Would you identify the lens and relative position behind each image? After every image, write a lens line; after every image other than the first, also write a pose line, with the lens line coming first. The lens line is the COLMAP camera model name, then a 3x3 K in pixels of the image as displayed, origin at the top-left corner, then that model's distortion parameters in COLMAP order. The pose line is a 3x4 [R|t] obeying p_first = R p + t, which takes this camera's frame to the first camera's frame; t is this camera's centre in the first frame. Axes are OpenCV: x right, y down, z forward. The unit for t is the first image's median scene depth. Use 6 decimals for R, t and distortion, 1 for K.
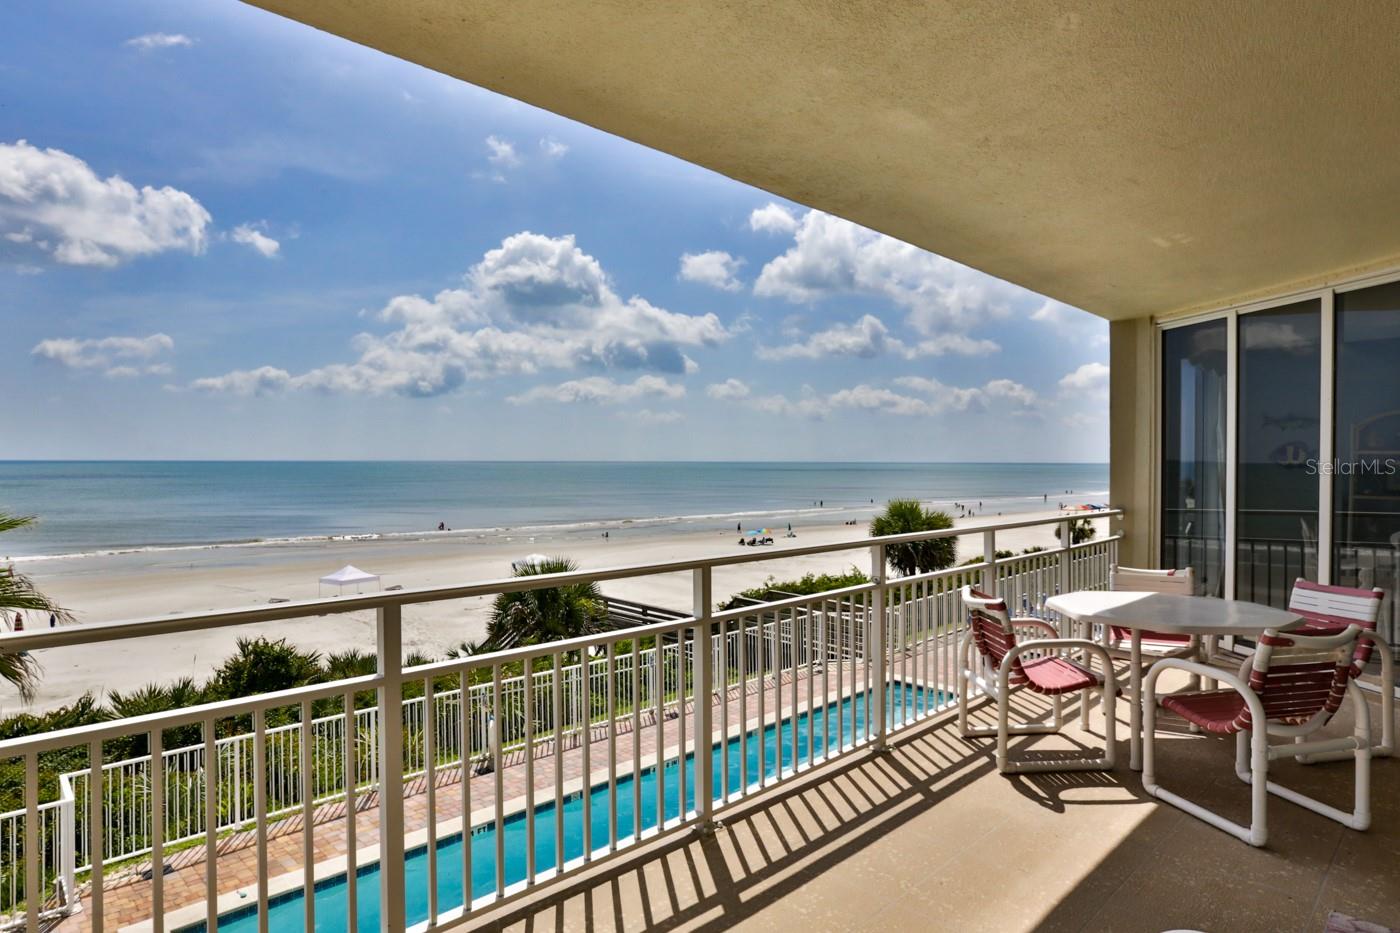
lens RADIAL K [[783.0, 0, 709.2], [0, 783.0, 470.3], [0, 0, 1]] dist [-0.049400, 0.023059]
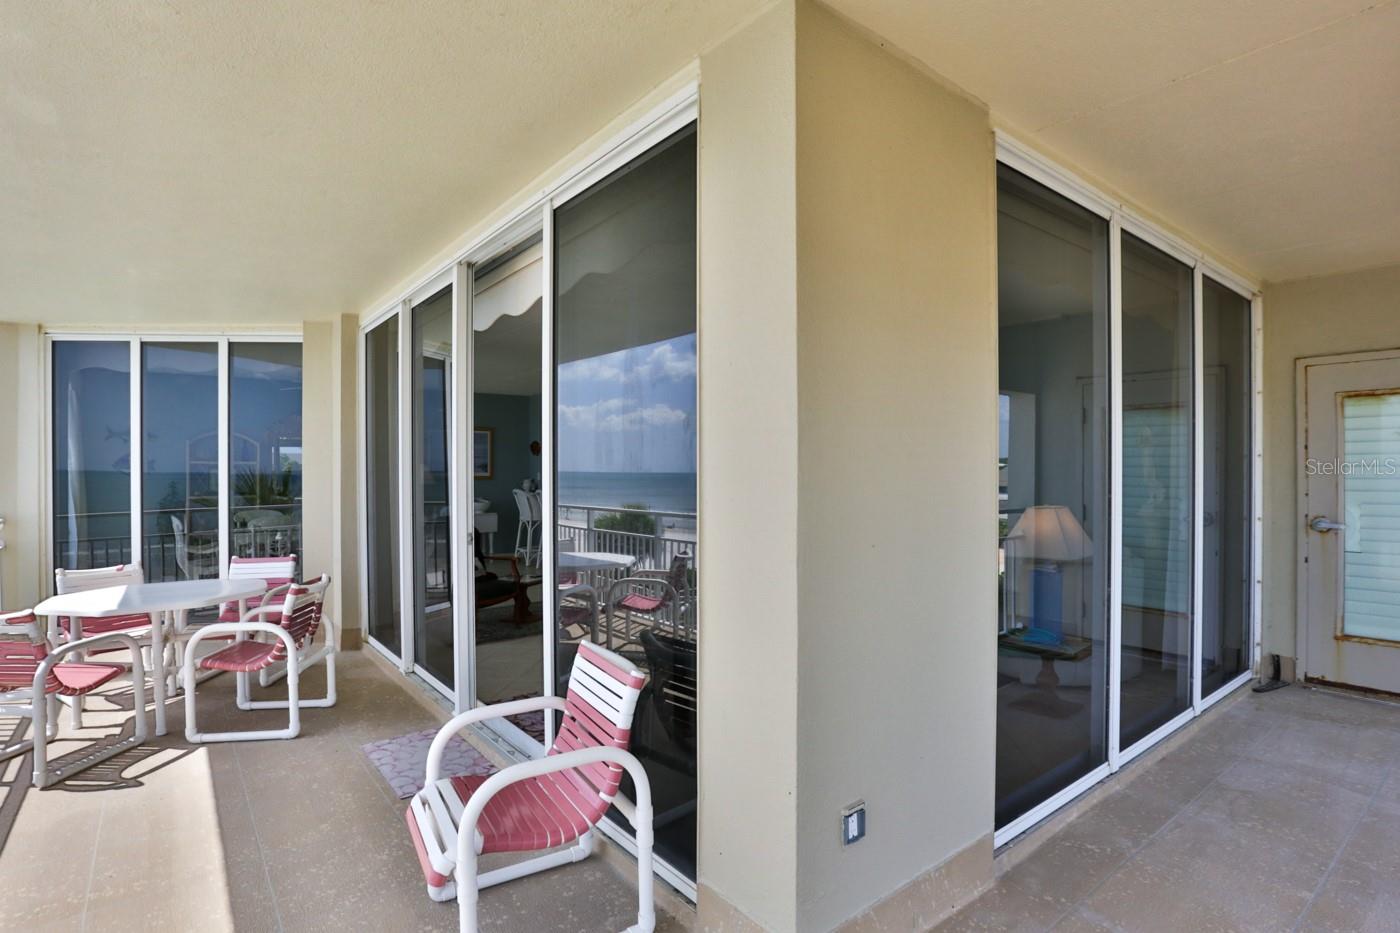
lens RADIAL K [[689.0, 0, 704.6], [0, 689.0, 472.6], [0, 0, 1]] dist [-0.058640, 0.022417]
pose [[0.110450, -0.006172, 0.993863, -2.584276], [0.013306, 0.999900, 0.004731, 0.016218], [-0.993793, 0.012702, 0.110521, 0.563829]]
